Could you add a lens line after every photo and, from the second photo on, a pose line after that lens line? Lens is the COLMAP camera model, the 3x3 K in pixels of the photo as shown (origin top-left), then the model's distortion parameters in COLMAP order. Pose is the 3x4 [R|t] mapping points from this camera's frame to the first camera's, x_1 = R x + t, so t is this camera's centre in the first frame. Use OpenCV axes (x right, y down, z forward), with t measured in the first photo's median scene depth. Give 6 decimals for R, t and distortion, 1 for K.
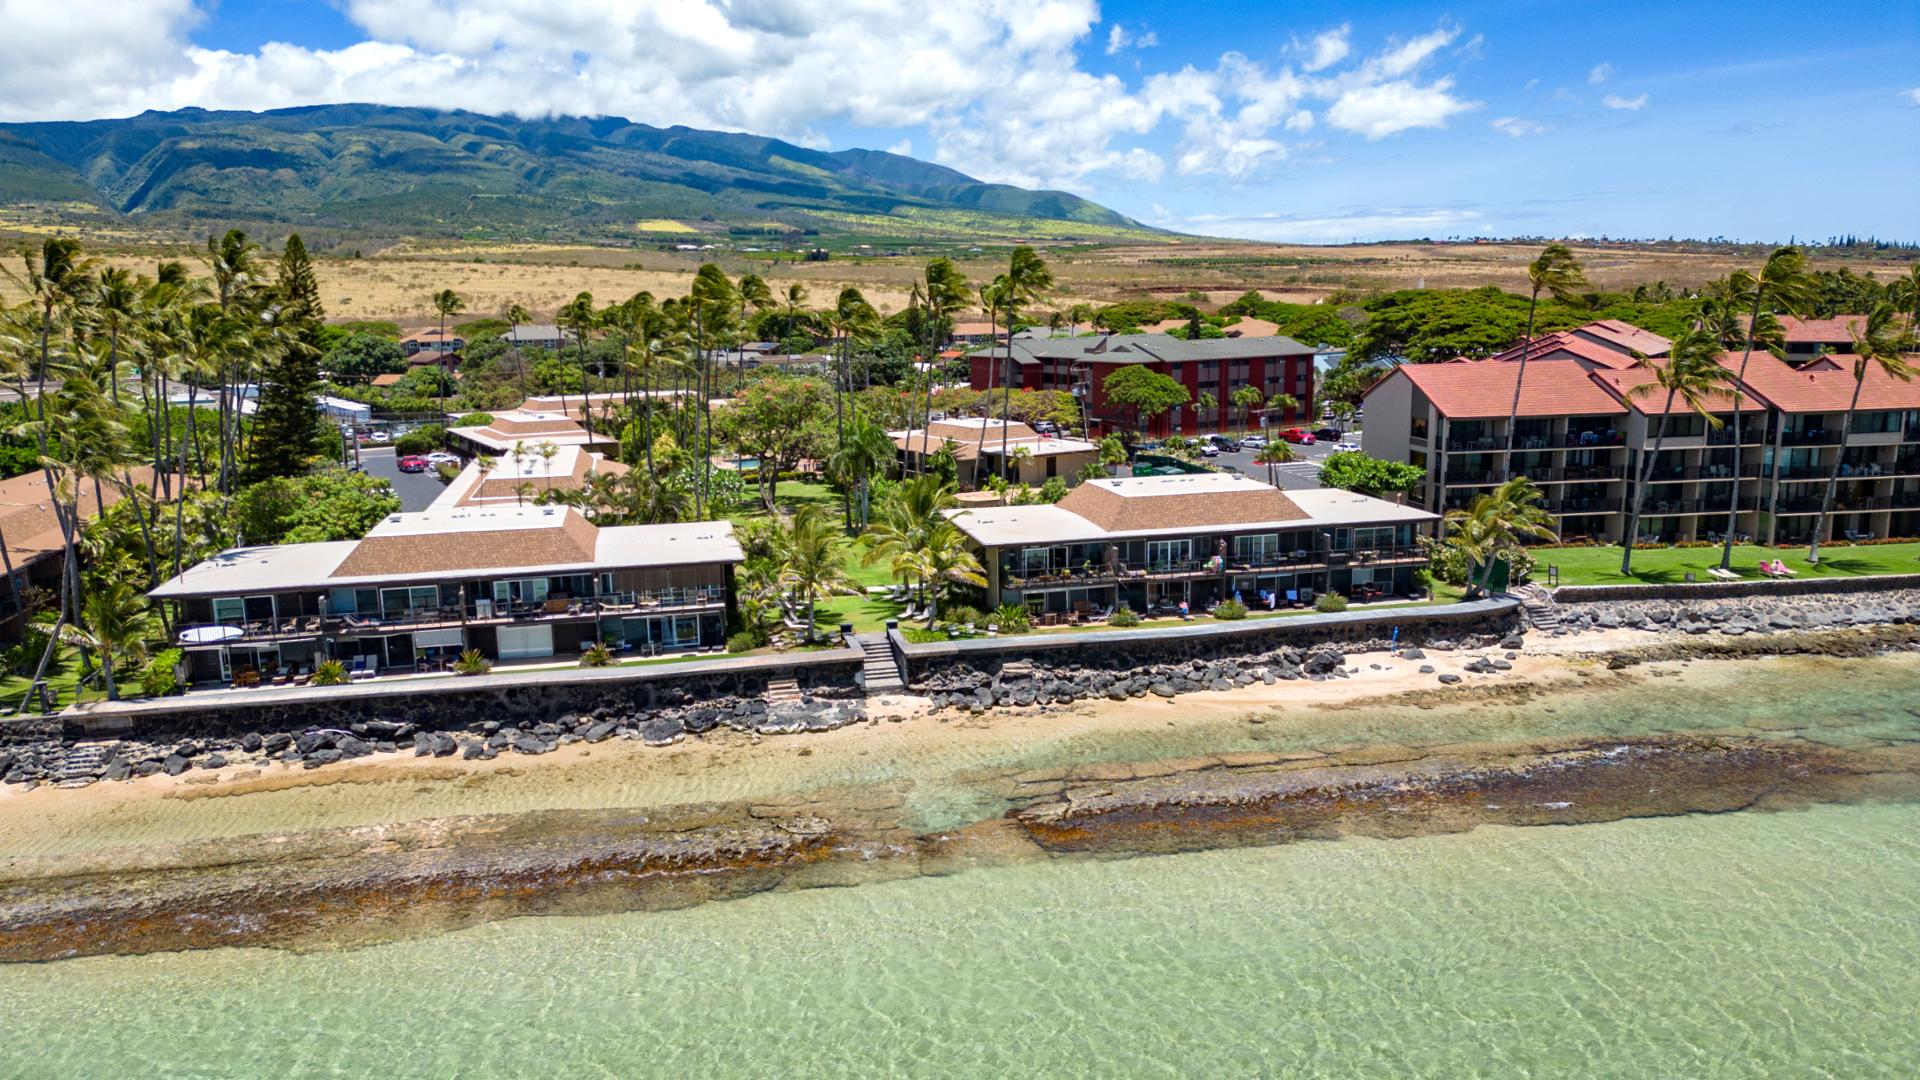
lens RADIAL K [[1304.6, 0, 960.0], [0, 1304.6, 540.0], [0, 0, 1]] dist [0.091721, -0.094402]
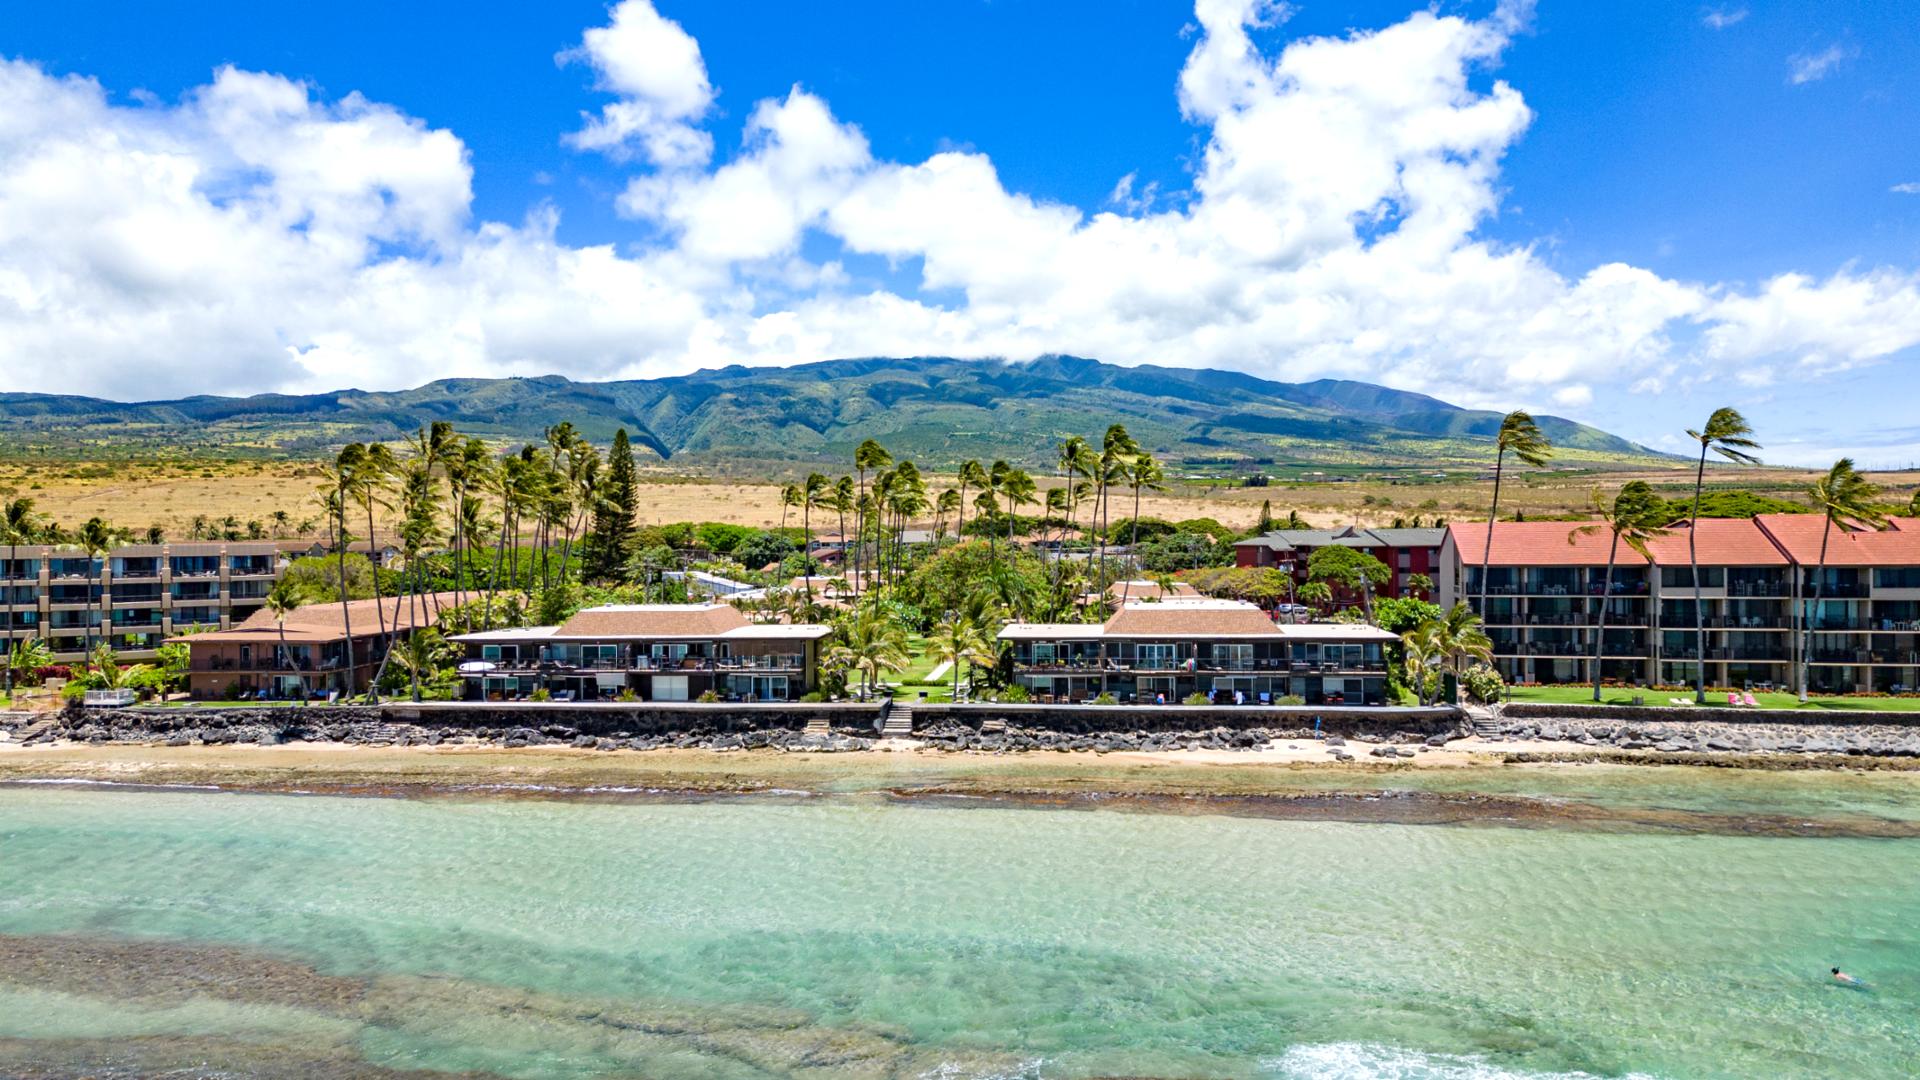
lens RADIAL K [[1319.5, 0, 960.0], [0, 1319.5, 540.0], [0, 0, 1]] dist [0.095885, -0.102950]
pose [[0.946609, 0.012681, -0.322134, 0.423320], [-0.067012, 0.985140, -0.158140, 0.124180], [0.315342, 0.171284, 0.933392, -0.262187]]
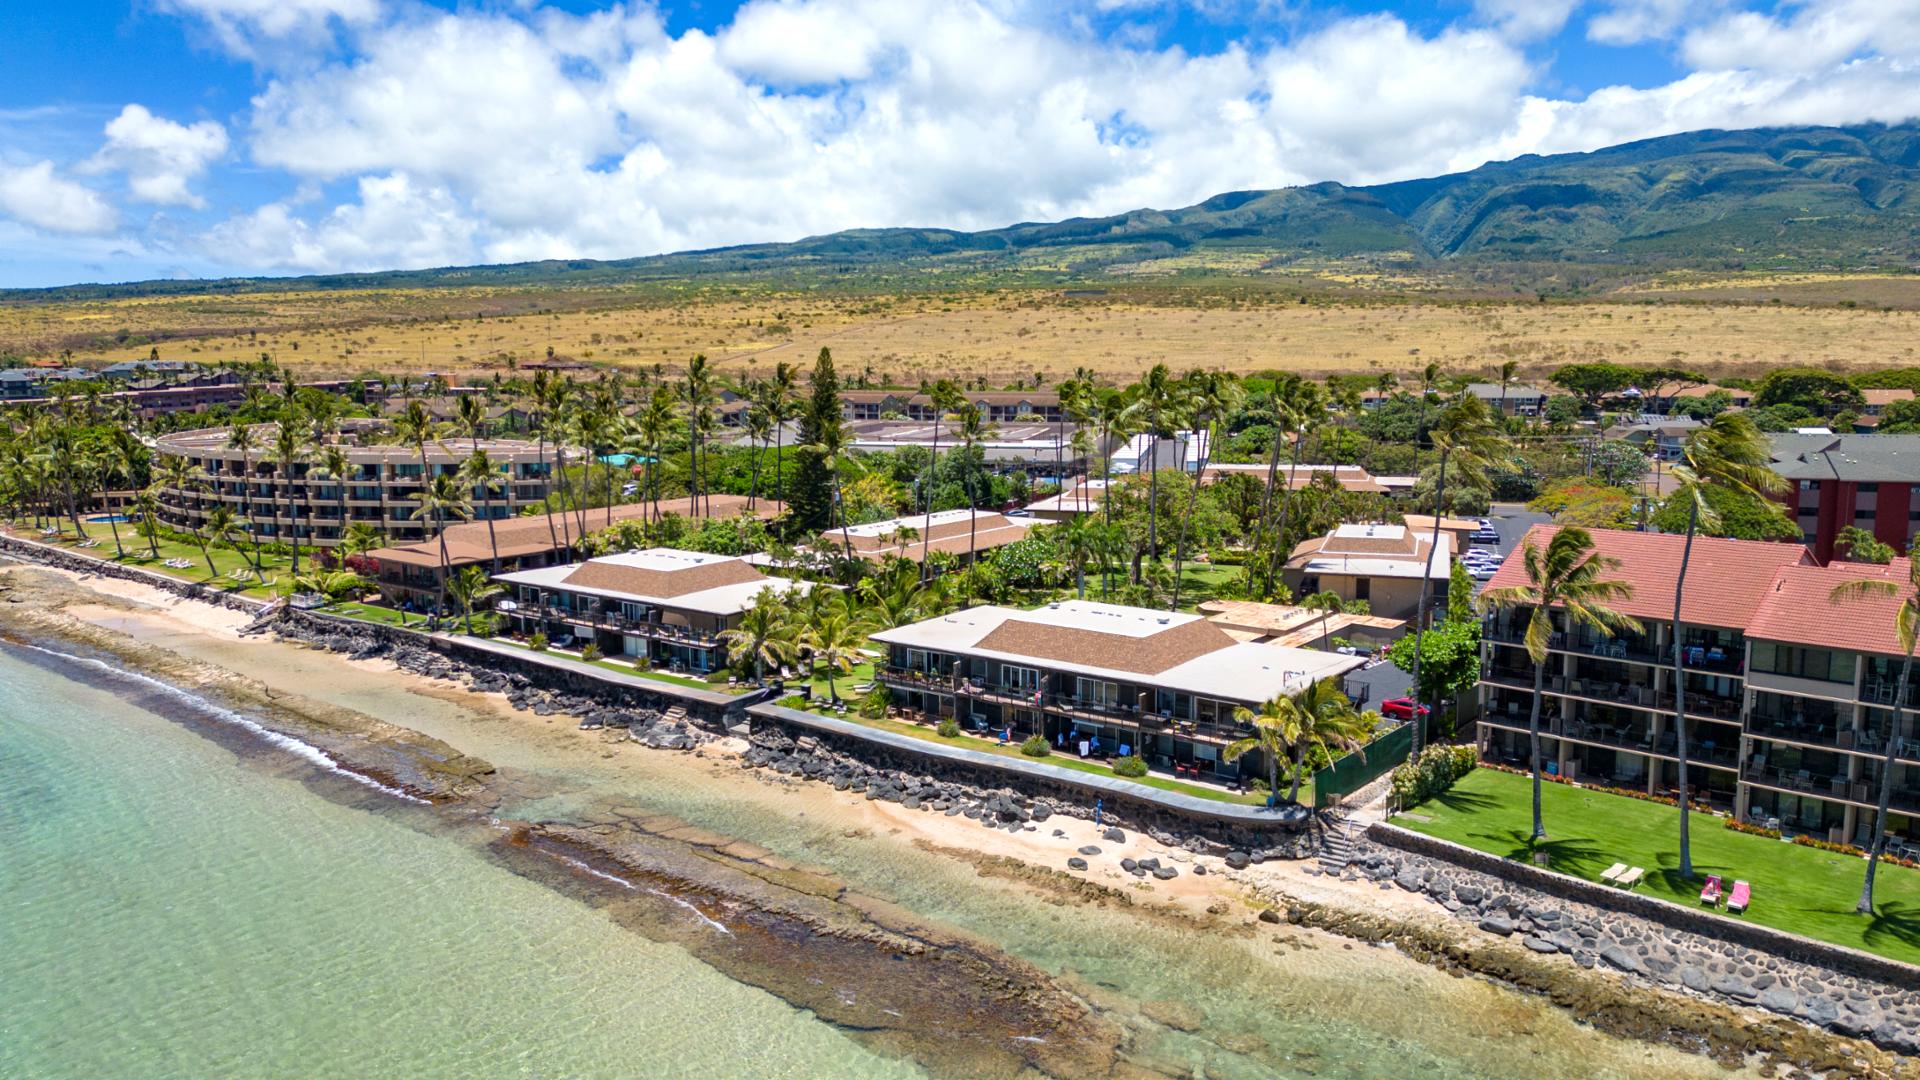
lens RADIAL K [[1304.6, 0, 960.0], [0, 1304.6, 540.0], [0, 0, 1]] dist [0.091721, -0.094402]
pose [[0.647935, 0.120549, -0.752095, 0.978594], [-0.141501, 0.989259, 0.036659, -0.142457], [0.748436, 0.082670, 0.658034, 0.304525]]
